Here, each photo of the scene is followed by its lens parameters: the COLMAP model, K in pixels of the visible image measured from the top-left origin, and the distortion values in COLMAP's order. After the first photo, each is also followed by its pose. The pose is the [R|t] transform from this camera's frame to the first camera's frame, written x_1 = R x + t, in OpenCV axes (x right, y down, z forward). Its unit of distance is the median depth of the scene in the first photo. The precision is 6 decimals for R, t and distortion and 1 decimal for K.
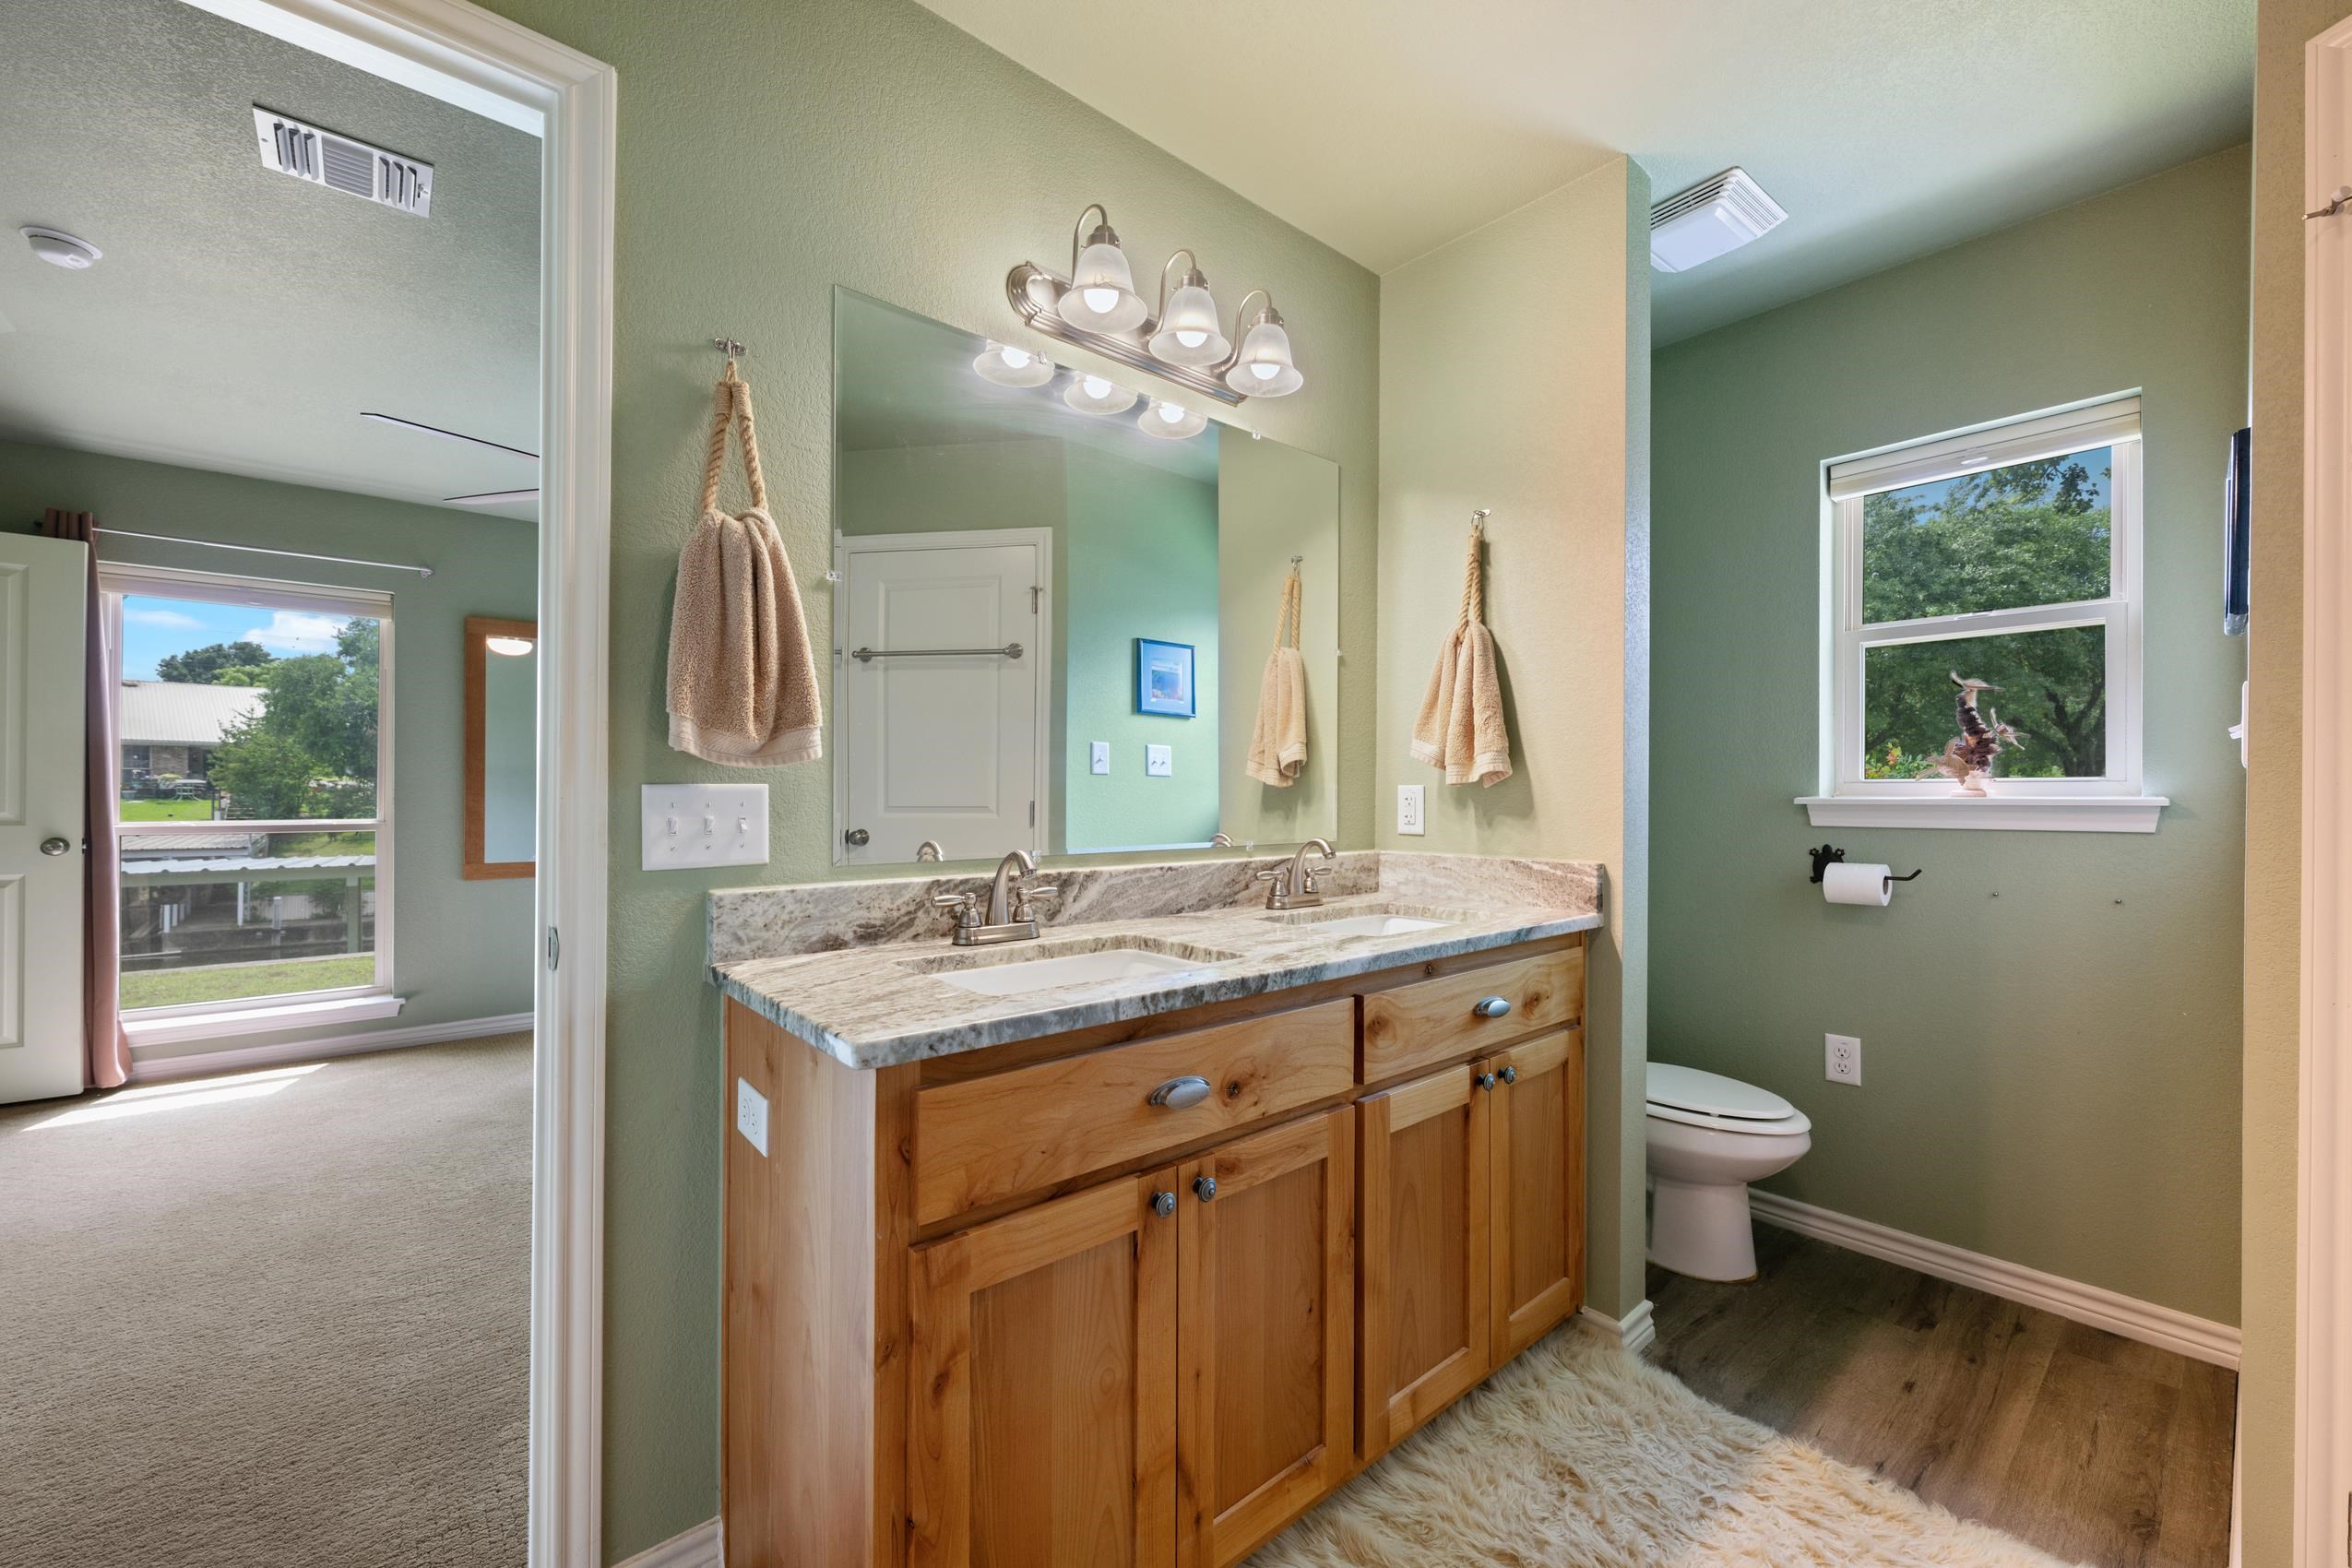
lens RADIAL K [[917.2, 0, 1176.0], [0, 917.2, 784.0], [0, 0, 1]] dist [-0.001459, -0.000239]
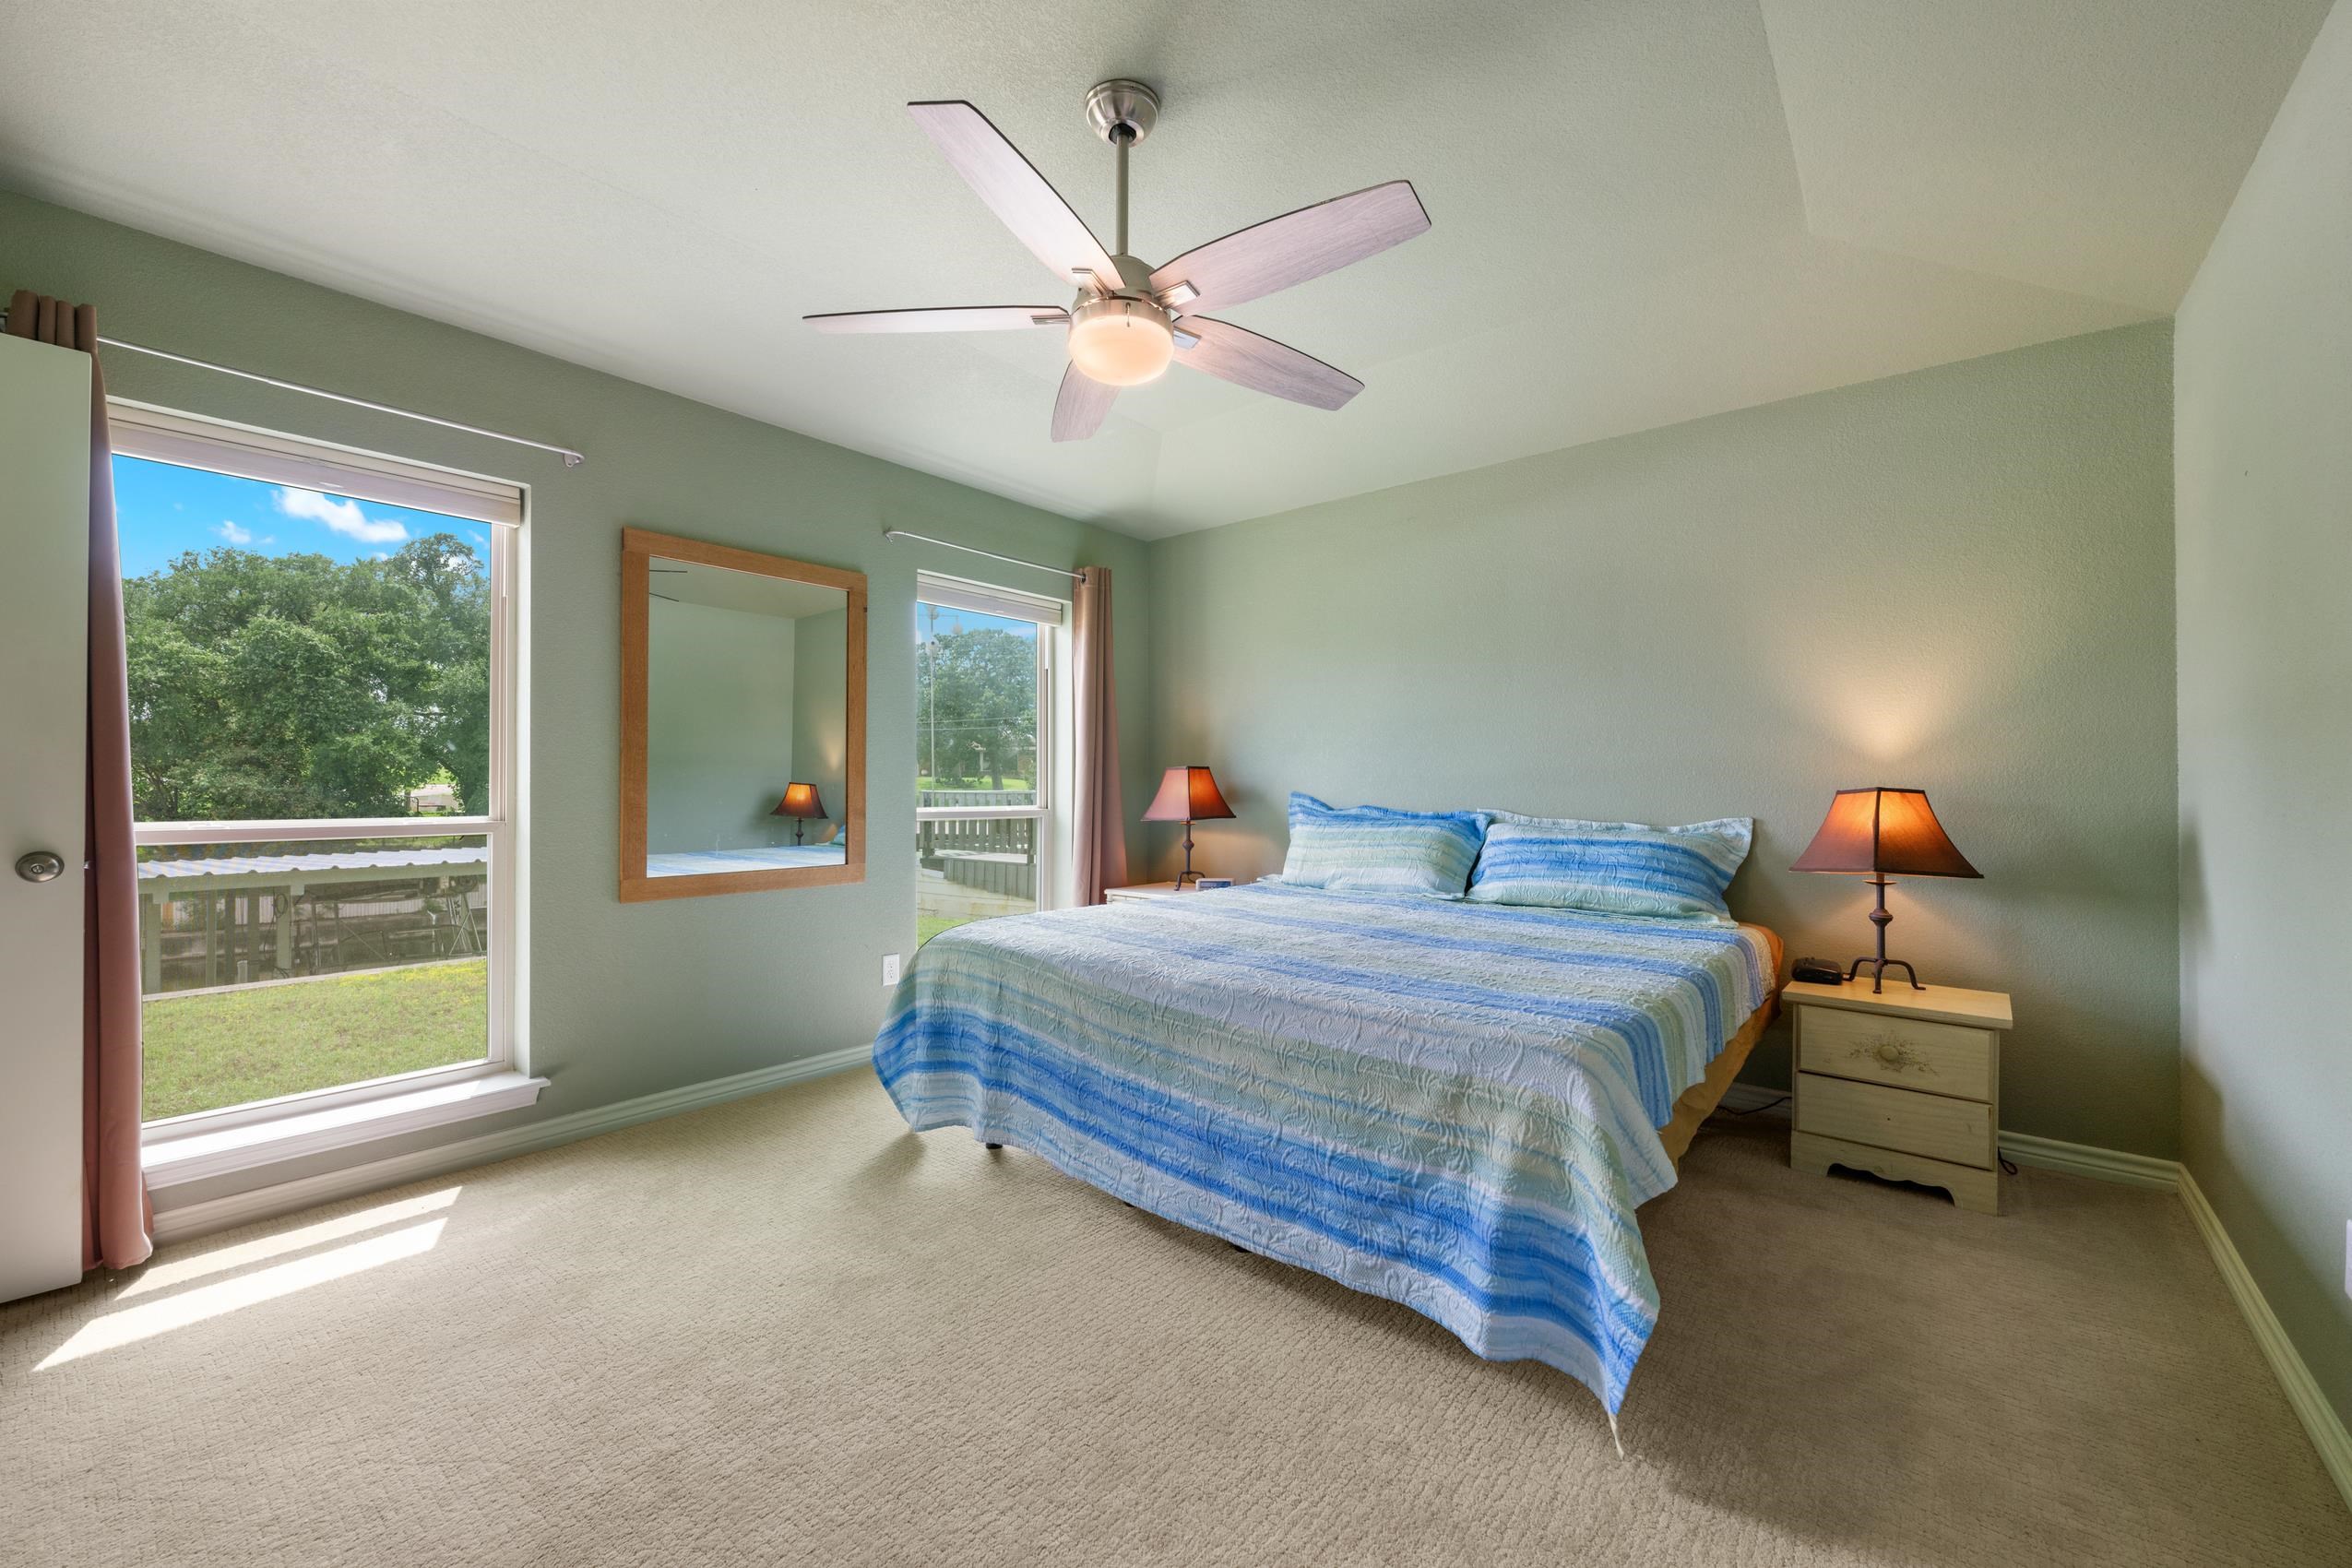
lens RADIAL K [[917.2, 0, 1176.0], [0, 917.2, 784.0], [0, 0, 1]] dist [-0.001459, -0.000239]
pose [[0.987236, 0.001769, 0.159252, -0.569547], [-0.002527, 0.999986, 0.004562, 0.010399], [-0.159241, -0.004906, 0.987227, 0.289150]]
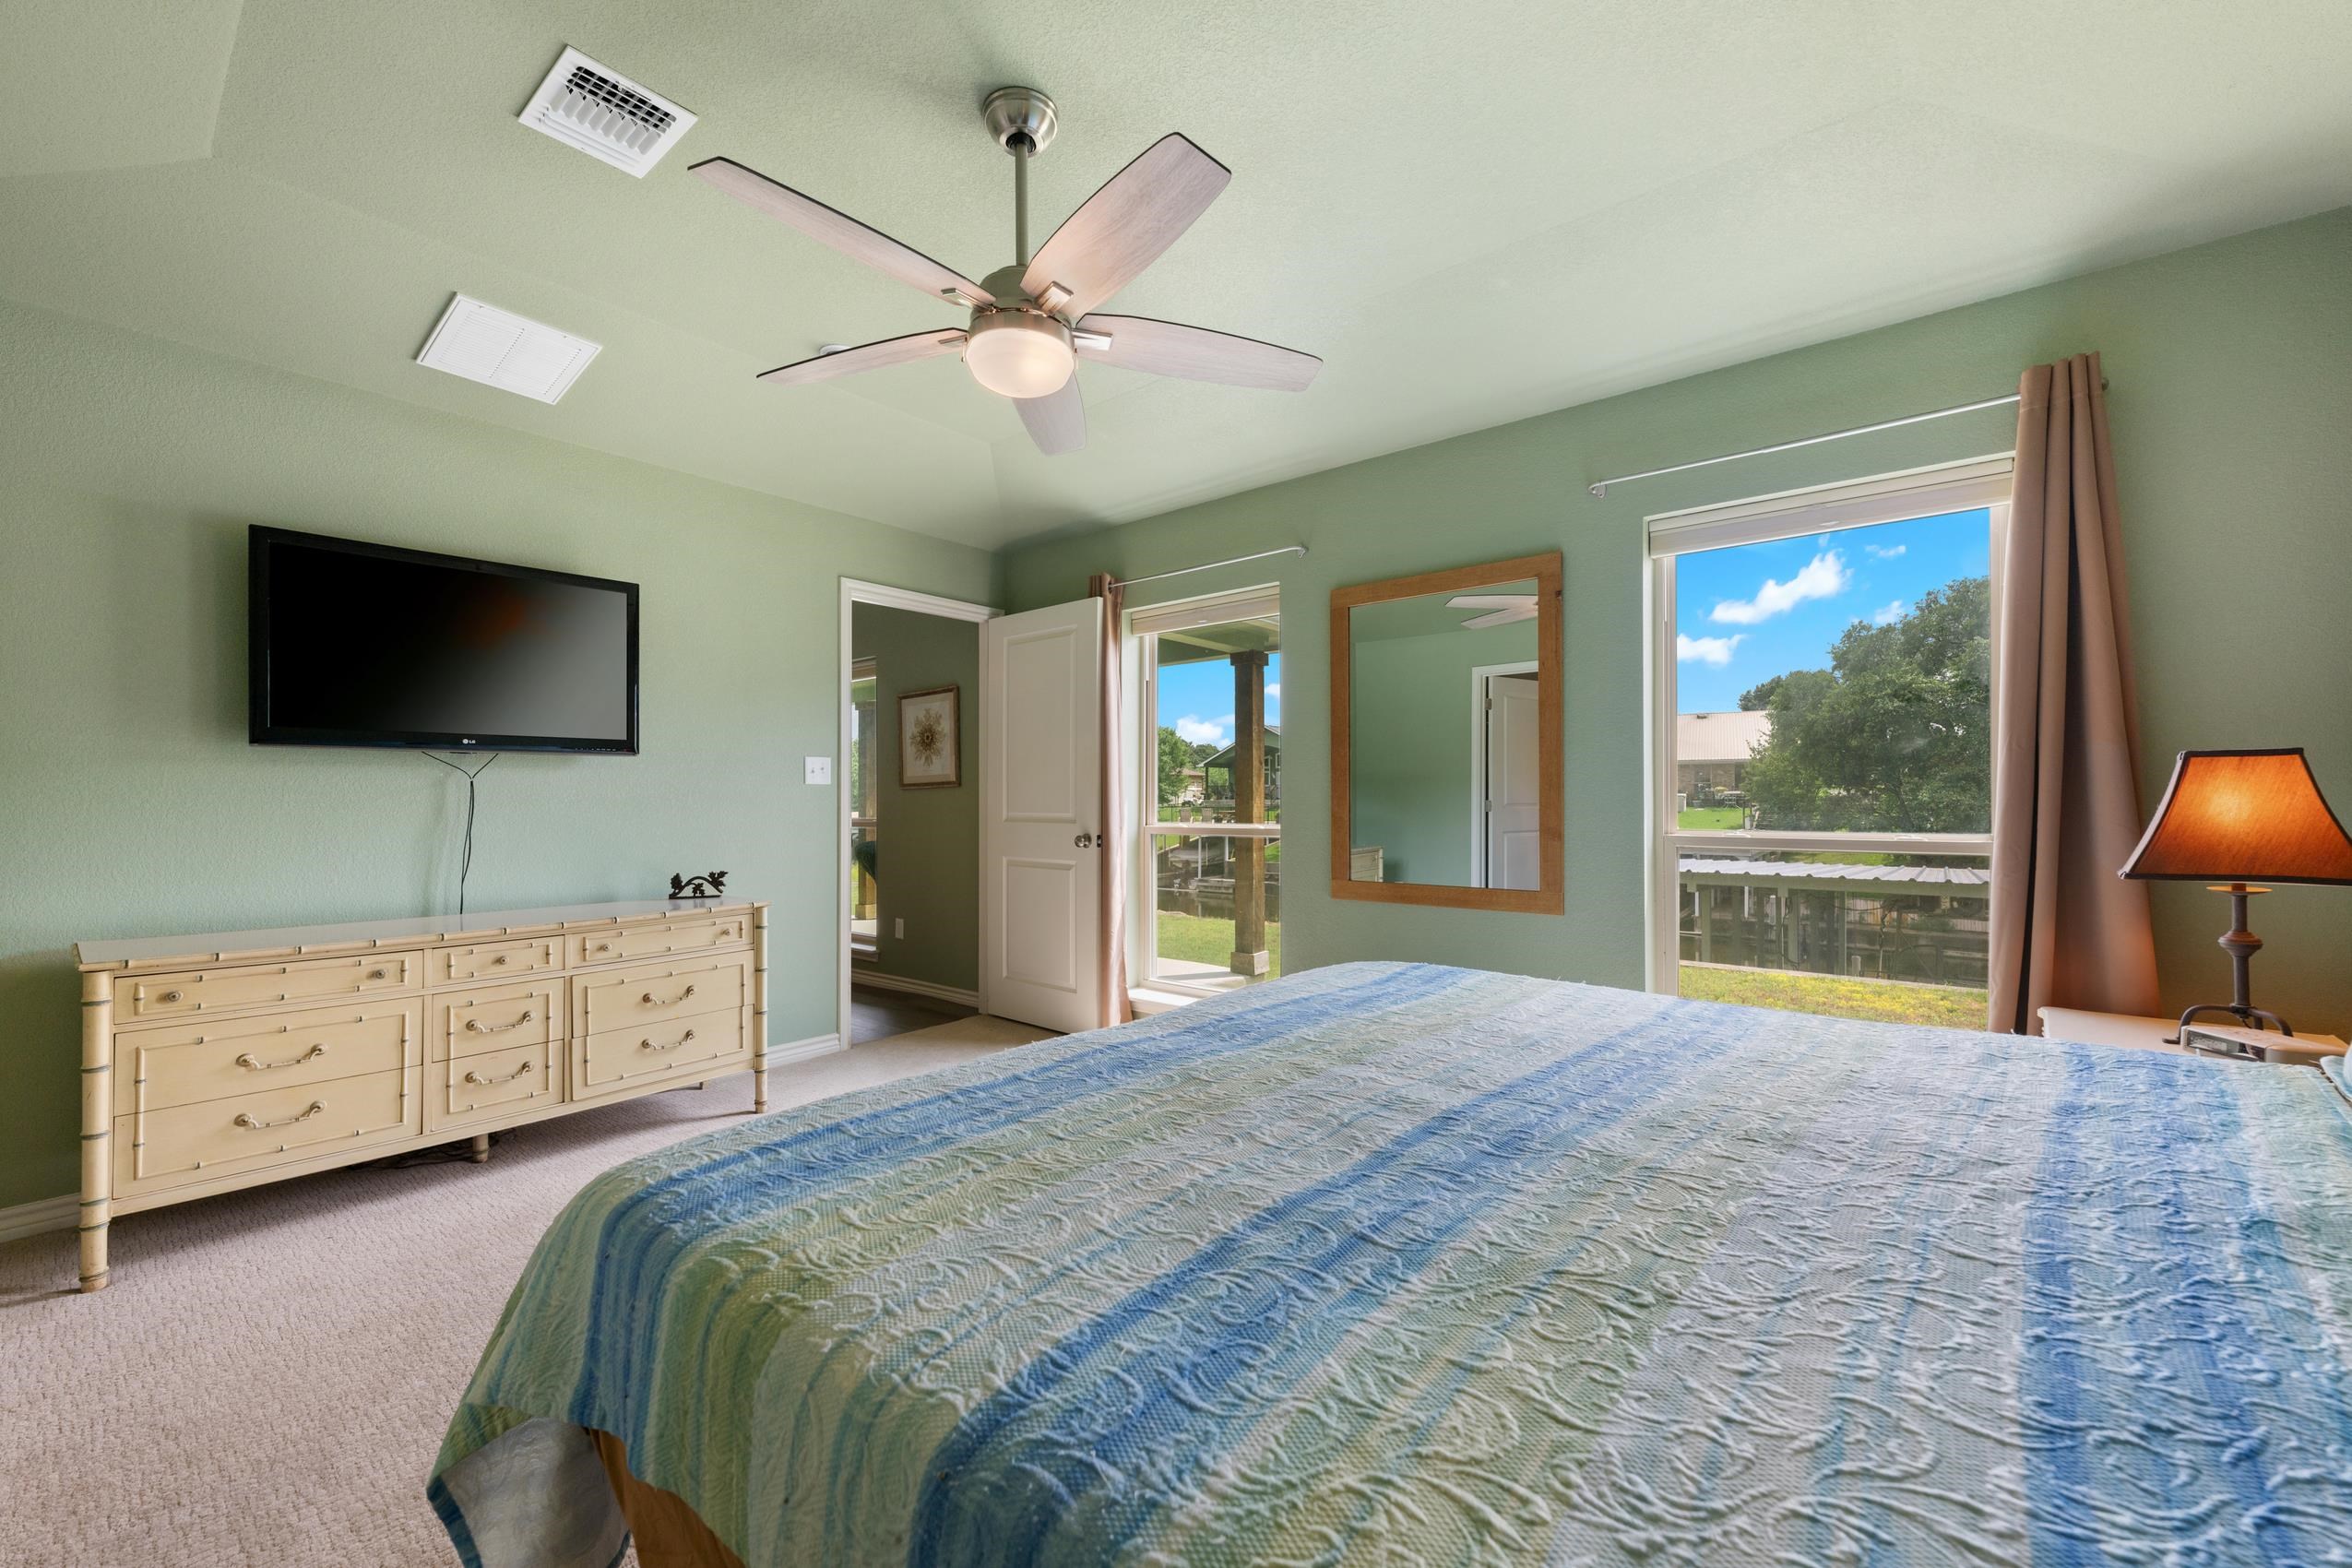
lens RADIAL K [[934.8, 0, 1173.7], [0, 934.8, 793.4], [0, 0, 1]] dist [-0.000522, -0.000152]
pose [[0.164318, -0.010288, -0.986354, 0.075202], [0.010353, 0.999909, -0.008704, 0.016168], [0.986353, -0.008781, 0.164410, 0.860684]]
